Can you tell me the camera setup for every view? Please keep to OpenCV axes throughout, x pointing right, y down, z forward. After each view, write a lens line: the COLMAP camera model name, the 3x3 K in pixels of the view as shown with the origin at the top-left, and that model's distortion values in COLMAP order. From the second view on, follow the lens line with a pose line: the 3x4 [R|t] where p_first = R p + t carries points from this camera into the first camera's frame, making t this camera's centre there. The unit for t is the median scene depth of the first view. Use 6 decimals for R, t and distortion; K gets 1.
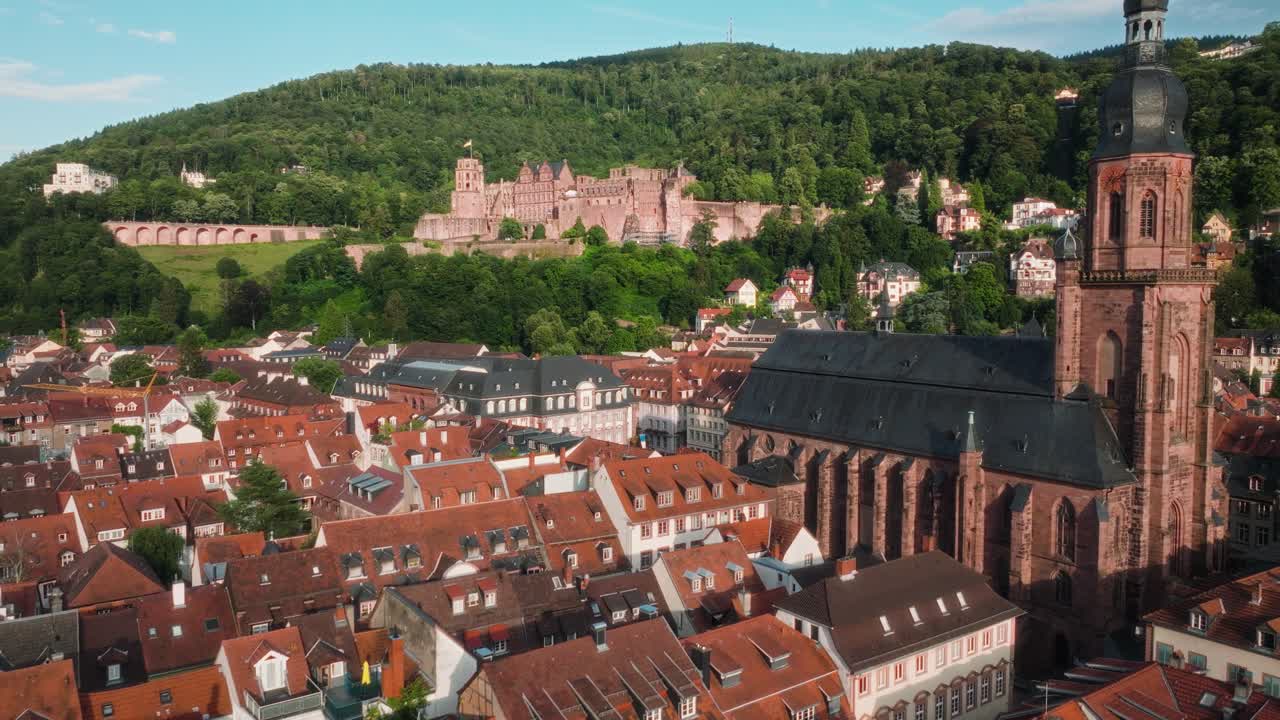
lens RADIAL K [[958.9, 0, 640.0], [0, 958.9, 360.0], [0, 0, 1]] dist [0.003931, 0.000888]
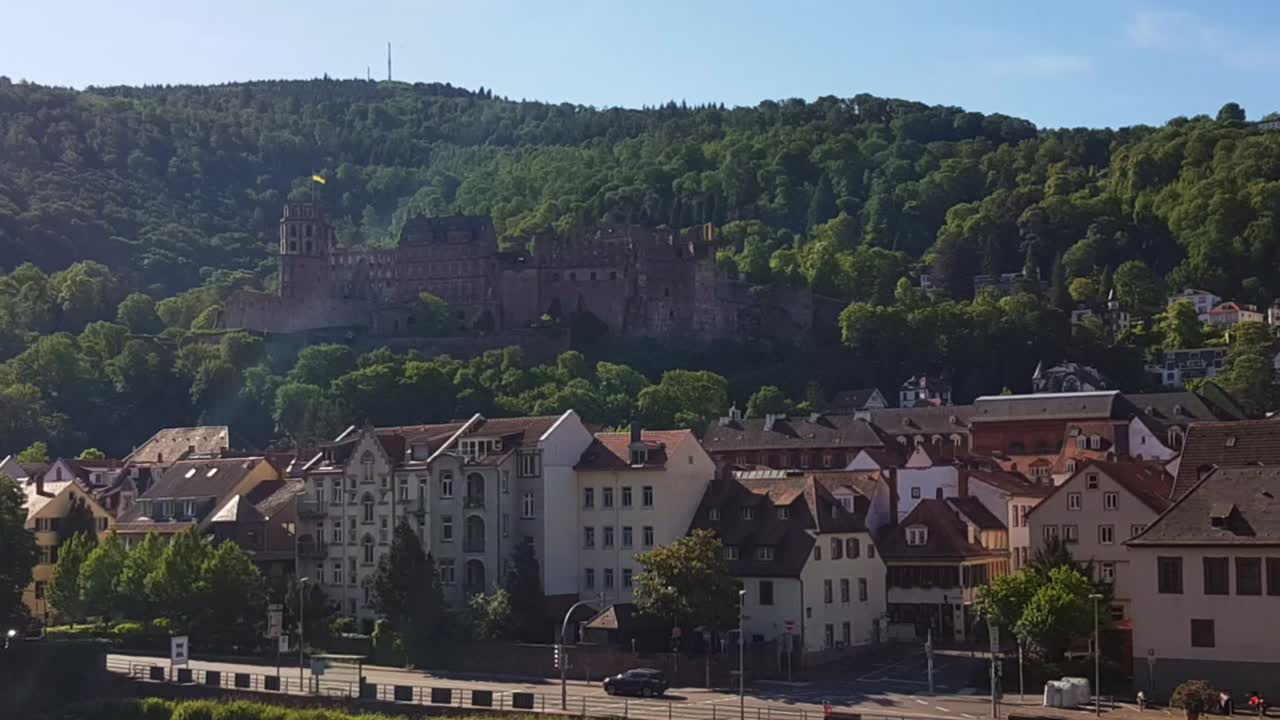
lens RADIAL K [[1657.0, 0, 645.7], [0, 1657.0, 363.8], [0, 0, 1]] dist [0.098845, -0.017414]
pose [[0.942482, 0.024632, 0.333348, -0.323346], [0.031420, 0.986337, -0.161716, 0.060833], [-0.332776, 0.162888, 0.928831, -0.006524]]
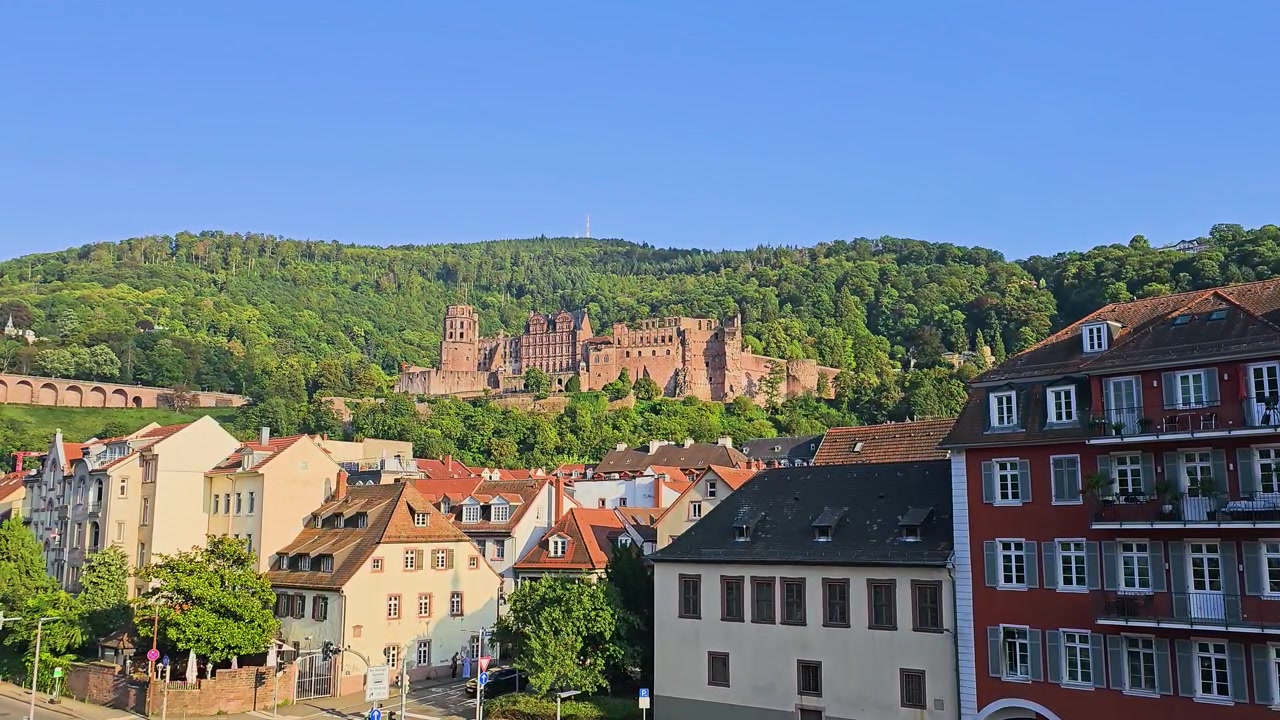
lens RADIAL K [[1089.4, 0, 660.2], [0, 1089.4, 356.5], [0, 0, 1]] dist [-0.006030, 0.003775]
pose [[0.973442, 0.037083, 0.225911, -0.225159], [0.015624, 0.973732, -0.227160, 0.056644], [-0.228400, 0.224657, 0.947292, 0.055458]]
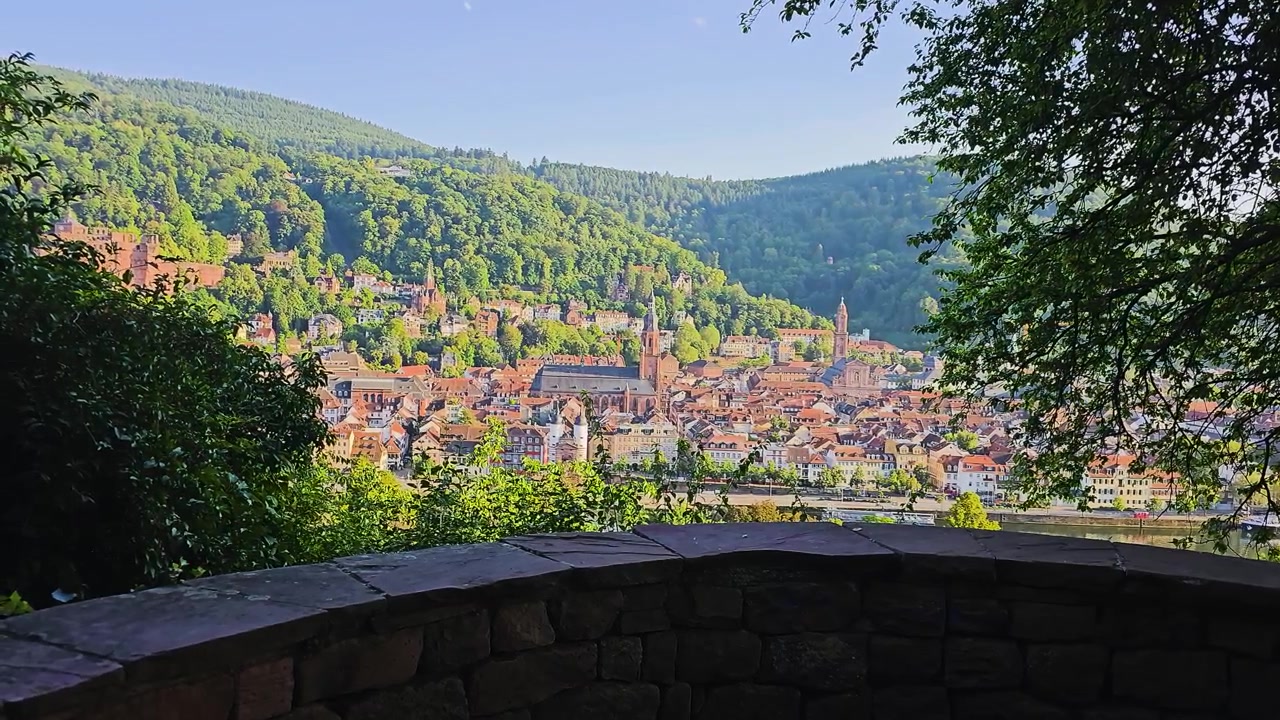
lens RADIAL K [[1089.4, 0, 660.2], [0, 1089.4, 356.5], [0, 0, 1]] dist [-0.006030, 0.003775]
pose [[0.543216, -0.014130, 0.839474, -0.758036], [0.021662, 0.999761, 0.002811, -0.016527], [-0.839314, 0.016658, 0.543392, -0.381050]]
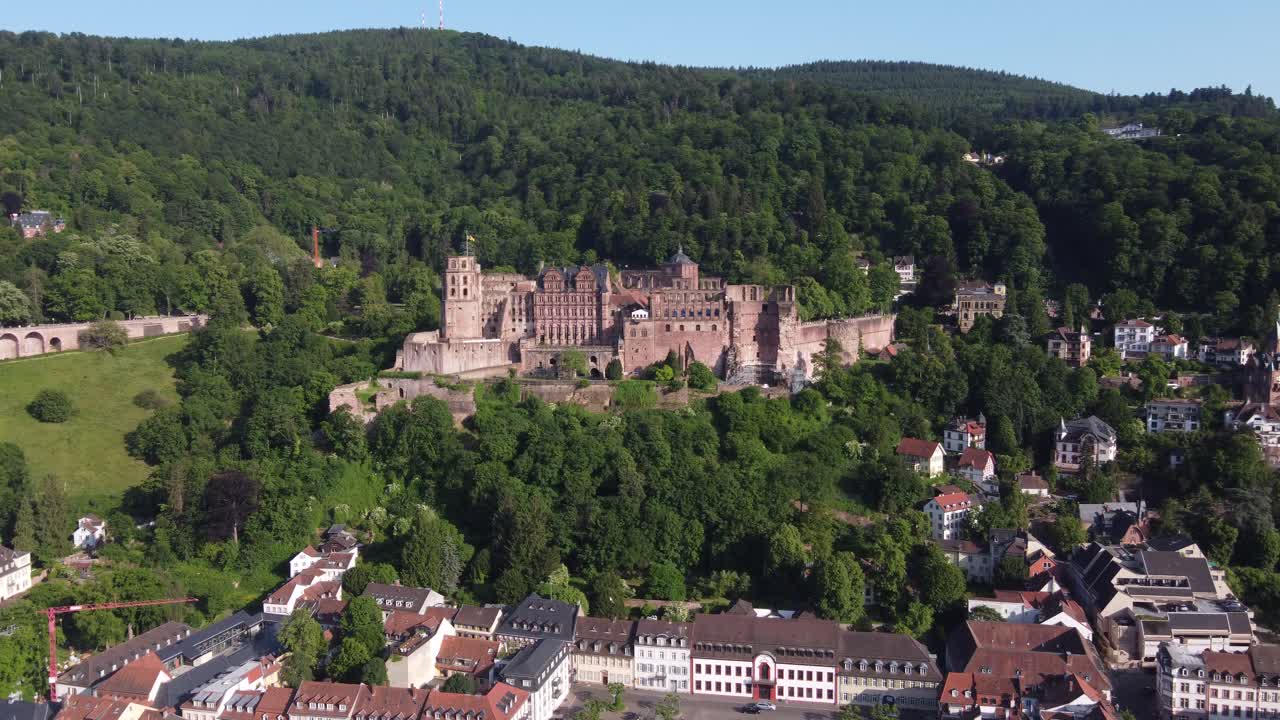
lens RADIAL K [[1031.0, 0, 626.4], [0, 1031.0, 346.5], [0, 0, 1]] dist [-0.010365, 0.050716]
pose [[0.925935, -0.036858, 0.375879, -0.365787], [0.034164, 0.999321, 0.013832, -0.146748], [-0.376134, 0.000034, 0.926565, 0.211953]]
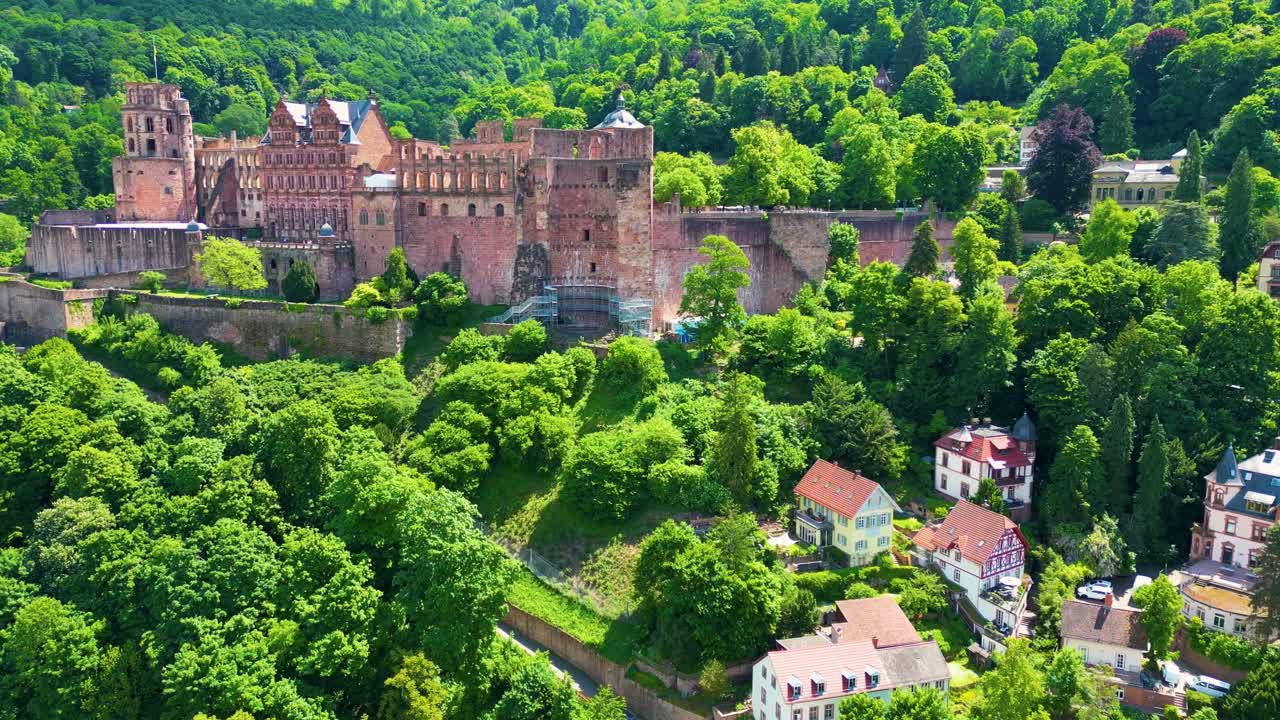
lens RADIAL K [[937.6, 0, 643.6], [0, 937.6, 359.0], [0, 0, 1]] dist [0.089836, -0.093913]
pose [[0.992521, -0.010870, 0.121593, -0.008652], [-0.000266, 0.995833, 0.091197, -0.124140], [-0.122078, -0.090547, 0.988382, 0.527245]]
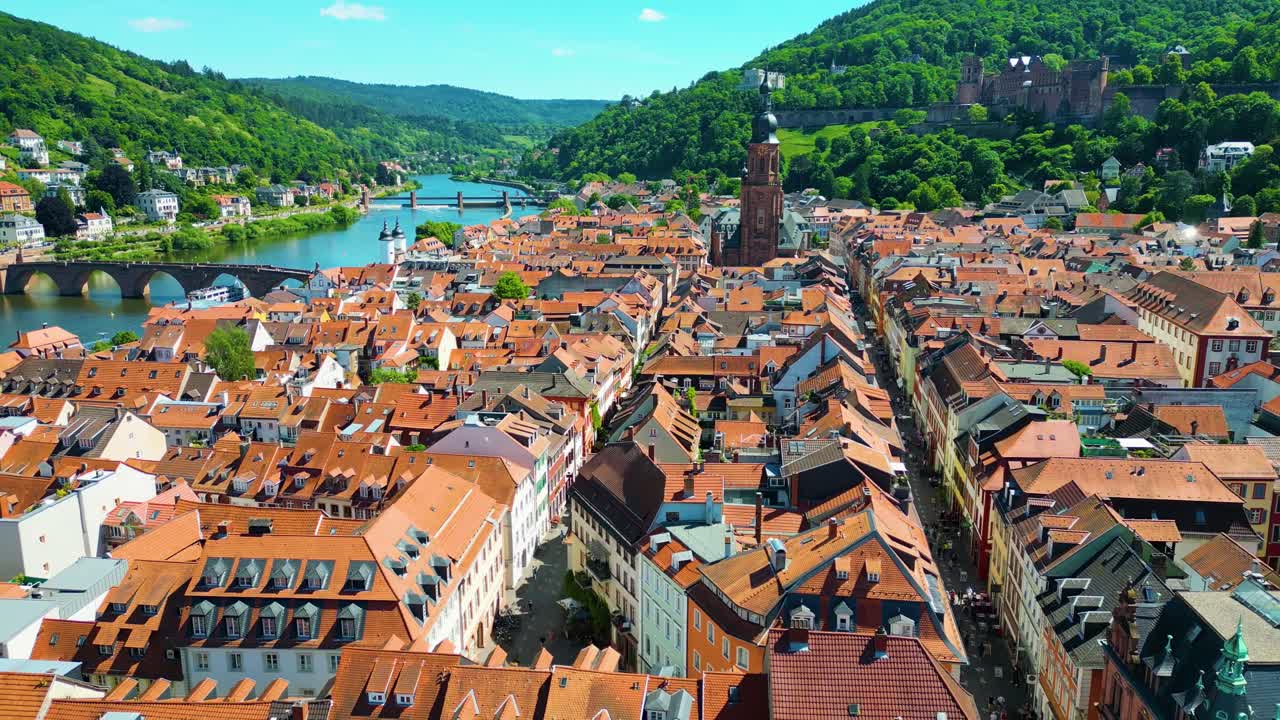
lens RADIAL K [[937.6, 0, 643.6], [0, 937.6, 359.0], [0, 0, 1]] dist [0.089836, -0.093913]
pose [[0.723894, 0.150320, -0.673336, 0.429185], [-0.046544, 0.984392, 0.169724, -0.004258], [0.688340, -0.091522, 0.719592, -0.272018]]
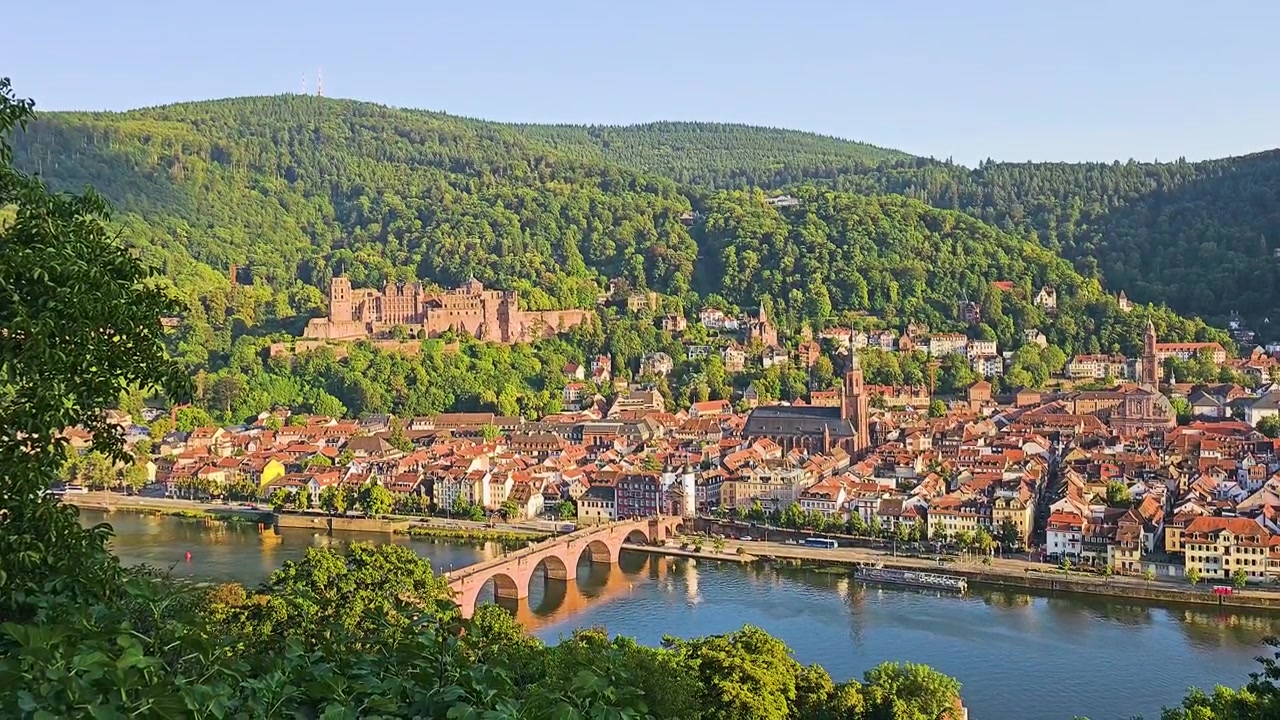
lens RADIAL K [[1140.1, 0, 693.2], [0, 1140.1, 340.7], [0, 0, 1]] dist [0.000701, 0.004477]
pose [[0.862948, -0.031441, 0.504313, -0.572771], [0.054394, 0.998043, -0.030854, -0.040956], [-0.502356, 0.054058, 0.862969, -0.666549]]
